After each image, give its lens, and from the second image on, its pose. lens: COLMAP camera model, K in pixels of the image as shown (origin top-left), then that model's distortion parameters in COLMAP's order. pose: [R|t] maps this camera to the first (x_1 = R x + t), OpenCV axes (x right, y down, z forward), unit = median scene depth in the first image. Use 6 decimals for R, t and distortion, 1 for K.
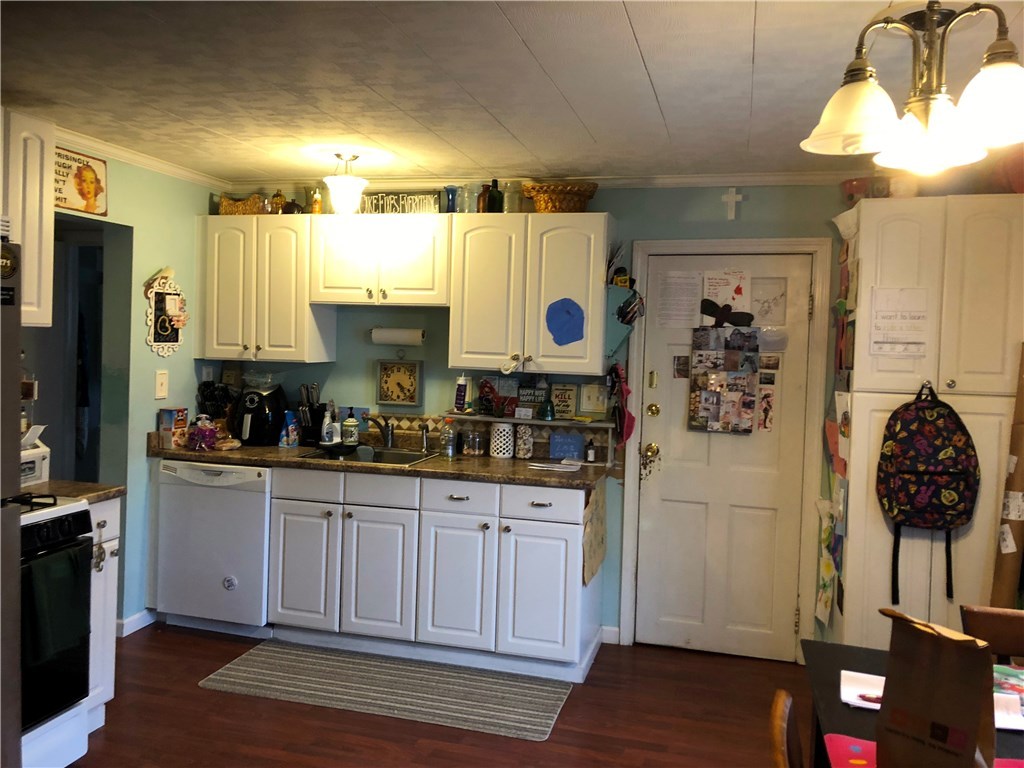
lens RADIAL K [[842.4, 0, 516.2], [0, 842.4, 372.9], [0, 0, 1]] dist [0.092745, -0.204906]
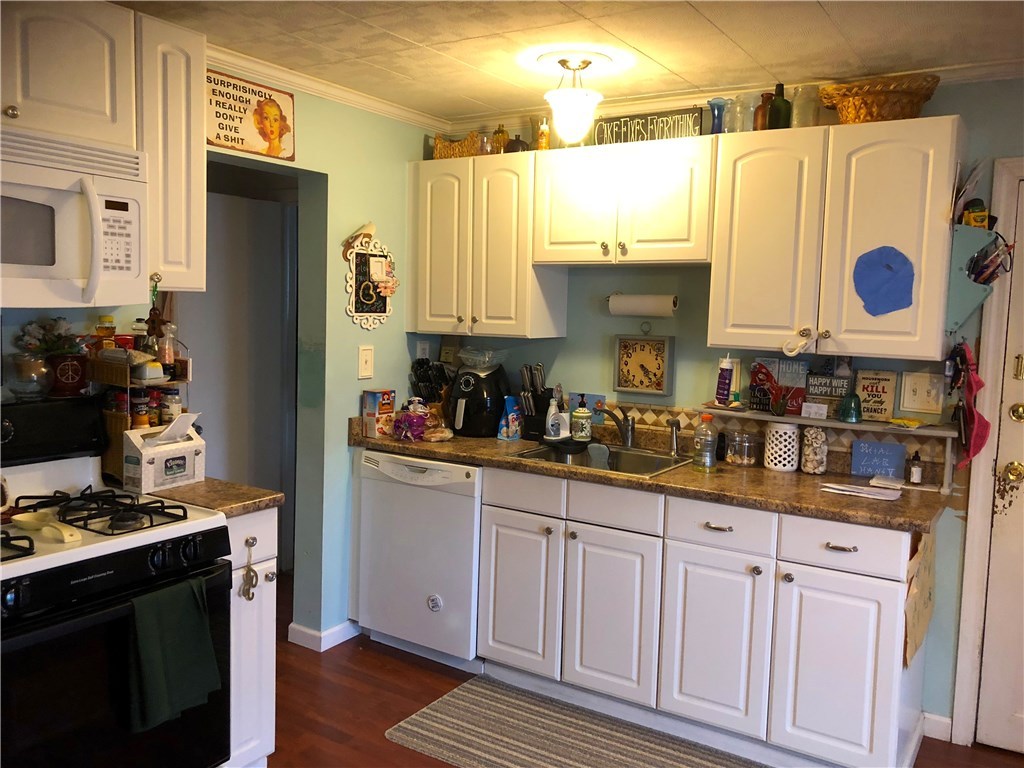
lens RADIAL K [[842.4, 0, 516.2], [0, 842.4, 372.9], [0, 0, 1]] dist [0.092745, -0.204906]
pose [[0.950156, 0.021320, -0.311044, -0.008364], [-0.011534, 0.999380, 0.033267, -0.005540], [0.311560, -0.028021, 0.949813, 0.241329]]
